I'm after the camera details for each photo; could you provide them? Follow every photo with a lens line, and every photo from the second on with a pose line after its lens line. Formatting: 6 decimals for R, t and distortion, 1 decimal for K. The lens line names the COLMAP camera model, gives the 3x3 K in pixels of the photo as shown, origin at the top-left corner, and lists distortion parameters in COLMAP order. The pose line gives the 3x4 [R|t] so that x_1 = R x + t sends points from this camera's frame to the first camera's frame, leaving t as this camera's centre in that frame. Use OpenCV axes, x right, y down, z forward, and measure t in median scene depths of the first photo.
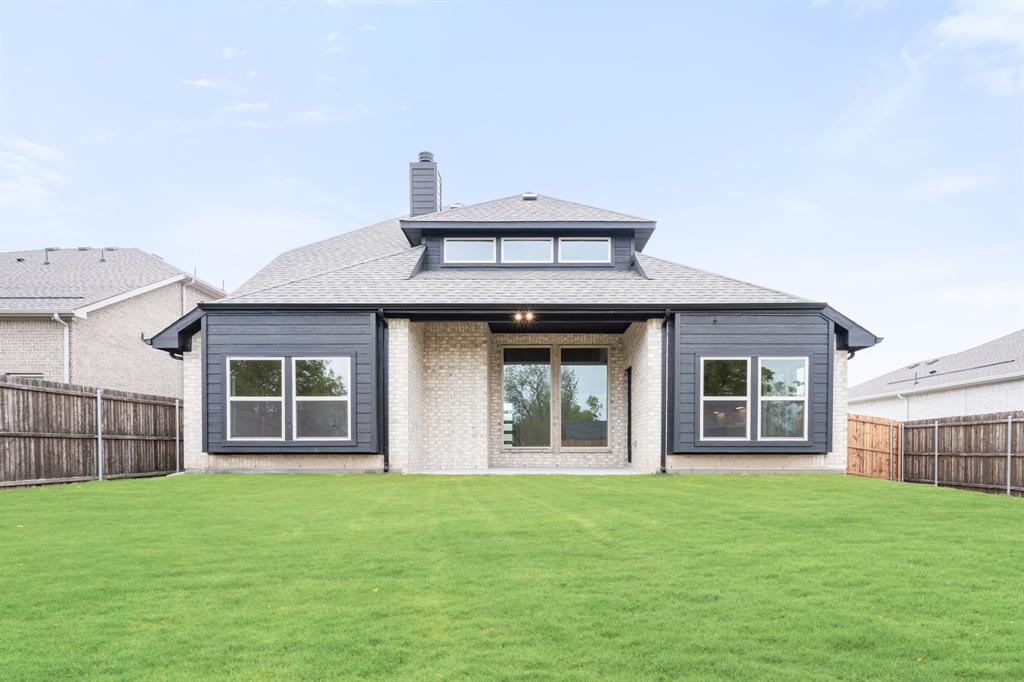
lens RADIAL K [[604.6, 0, 533.6], [0, 604.6, 439.6], [0, 0, 1]] dist [-0.003622, -0.000336]
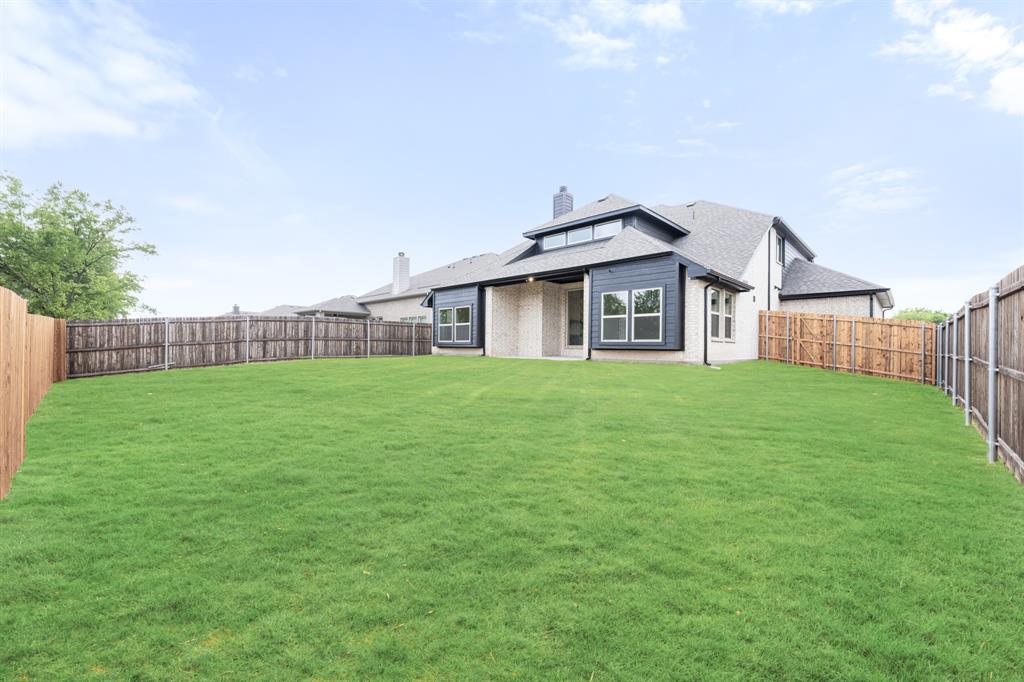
lens RADIAL K [[411.1, 0, 511.9], [0, 411.1, 342.5], [0, 0, 1]] dist [-0.002339, 0.000106]
pose [[0.708436, 0.001511, -0.705773, 0.787835], [0.000949, 0.999995, 0.003093, -0.000409], [0.705774, -0.002861, 0.708431, -0.005489]]
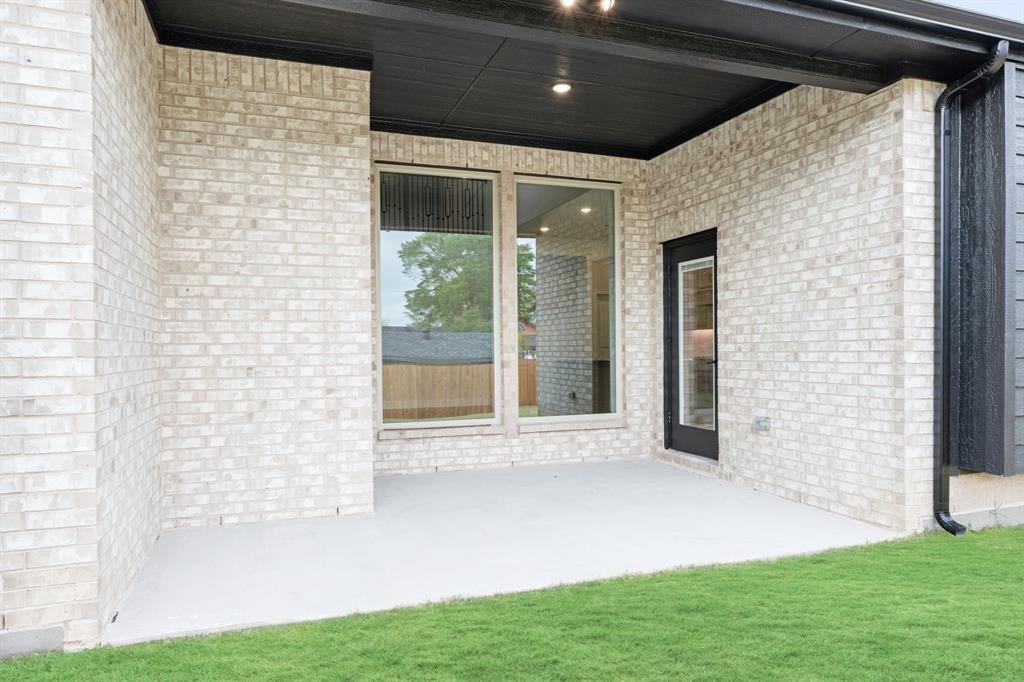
lens RADIAL K [[682.5, 0, 509.2], [0, 682.5, 349.5], [0, 0, 1]] dist [0.000349, 0.000599]
pose [[0.948793, -0.004174, 0.315871, -0.124043], [0.000506, 0.999932, 0.011693, -0.046065], [-0.315898, -0.010934, 0.948730, 0.621624]]
